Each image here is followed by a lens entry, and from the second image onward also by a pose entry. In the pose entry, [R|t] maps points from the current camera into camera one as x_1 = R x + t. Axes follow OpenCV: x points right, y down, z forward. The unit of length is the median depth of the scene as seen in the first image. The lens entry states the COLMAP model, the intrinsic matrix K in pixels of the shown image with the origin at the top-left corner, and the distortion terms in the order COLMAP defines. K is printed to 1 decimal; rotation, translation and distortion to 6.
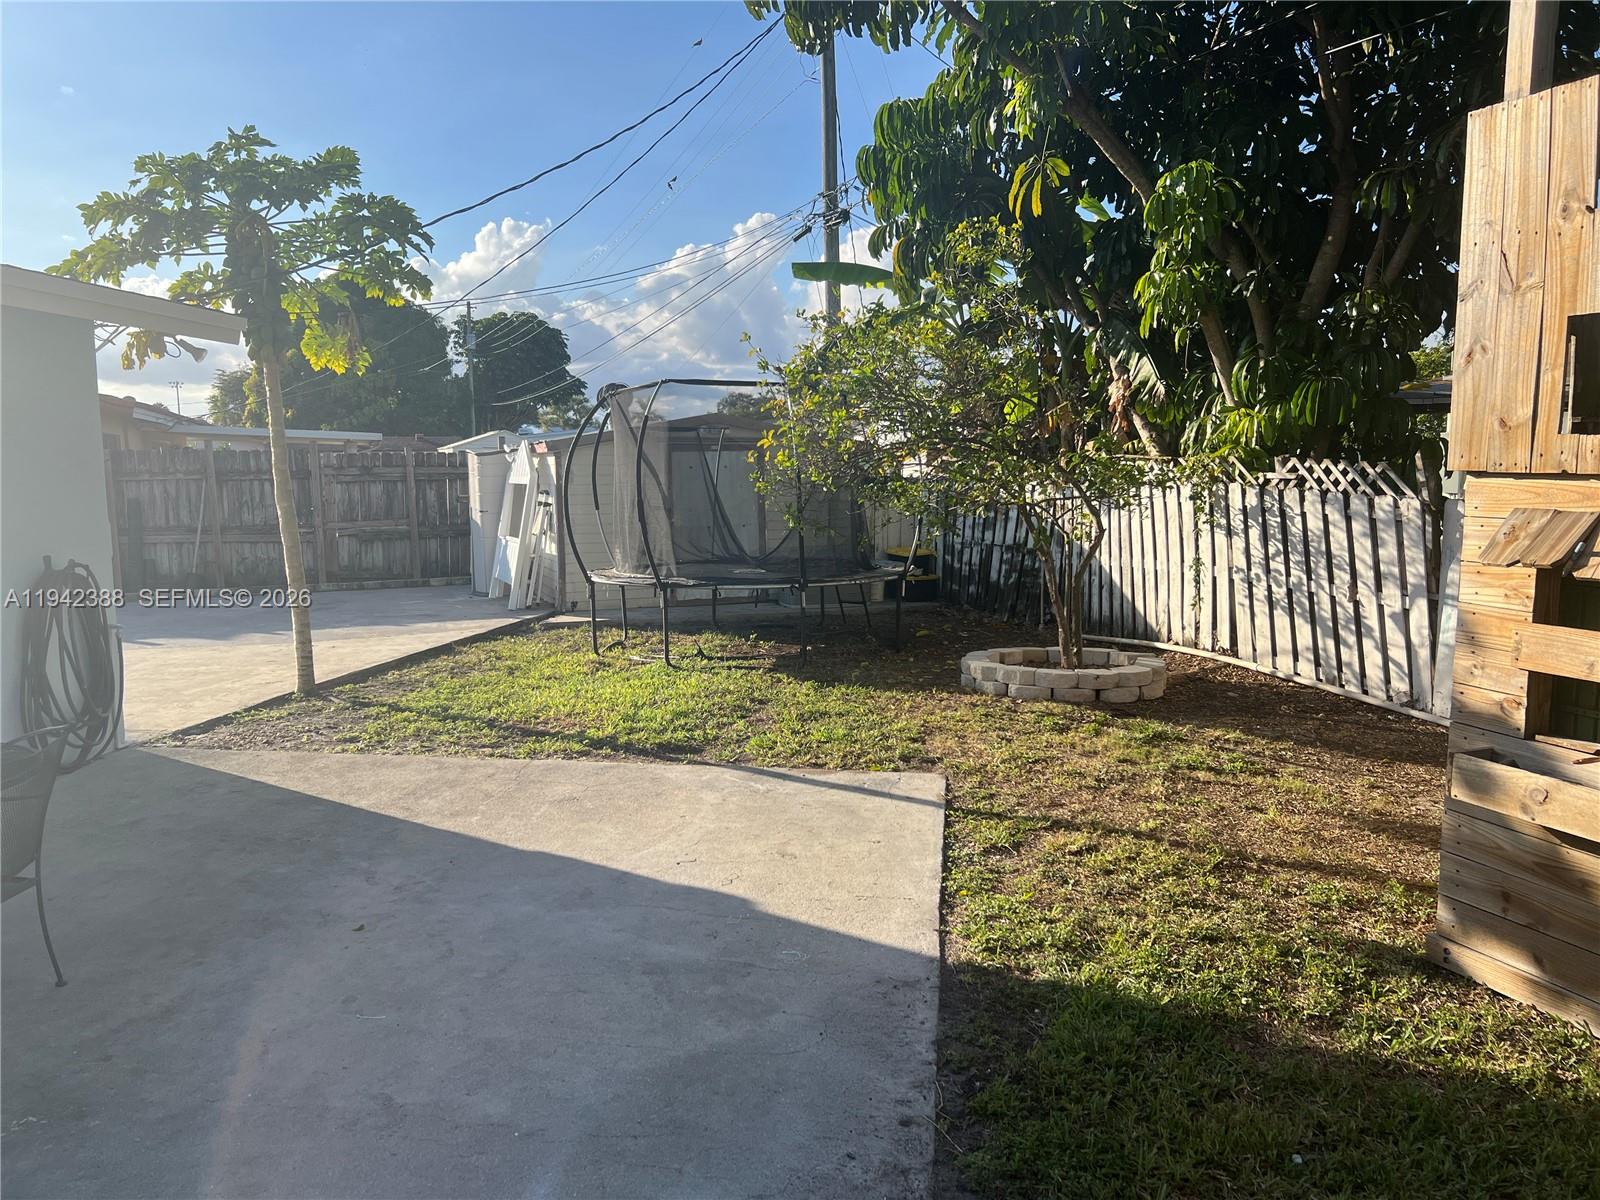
lens RADIAL K [[1212.8, 0, 801.0], [0, 1212.8, 614.4], [0, 0, 1]] dist [0.048713, -0.060347]
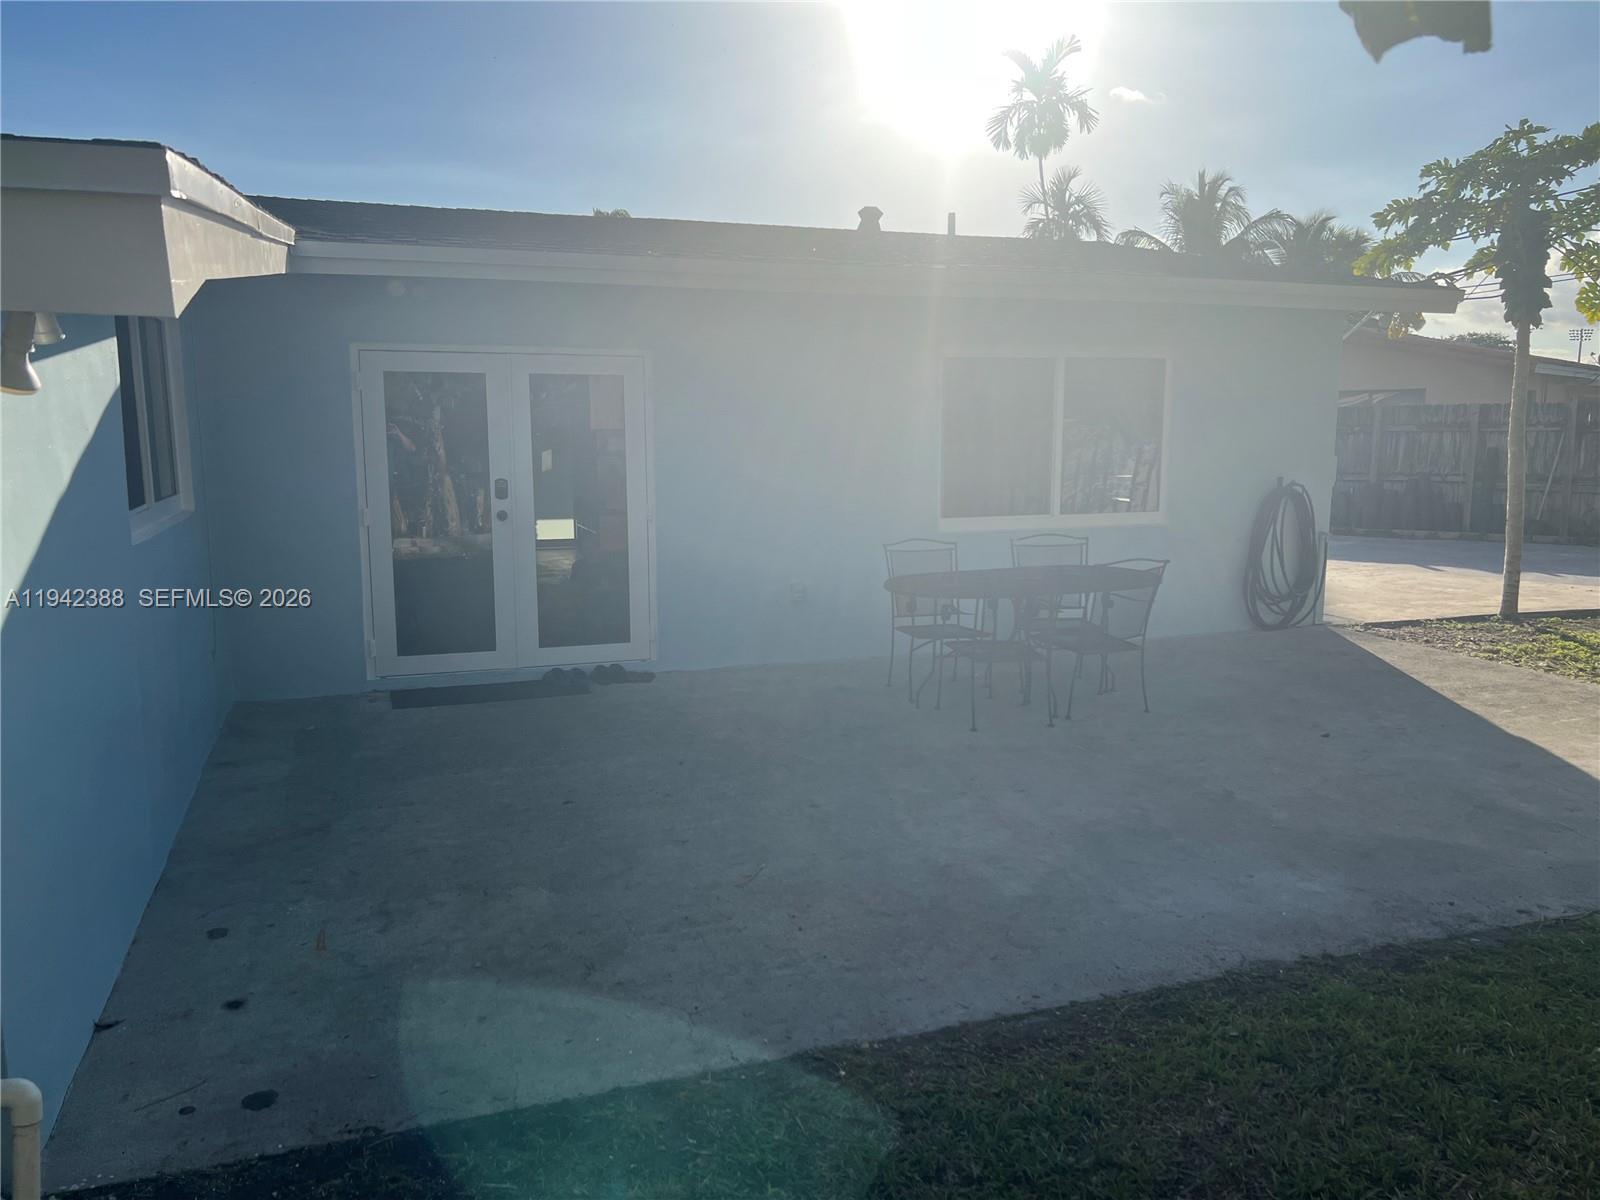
lens RADIAL K [[1212.8, 0, 795.4], [0, 1212.8, 595.9], [0, 0, 1]] dist [0.048713, -0.060347]
pose [[0.457970, 0.135394, -0.878597, 0.313766], [-0.117125, 0.988908, 0.091342, 0.020297], [0.881218, 0.061074, 0.468748, -0.120108]]
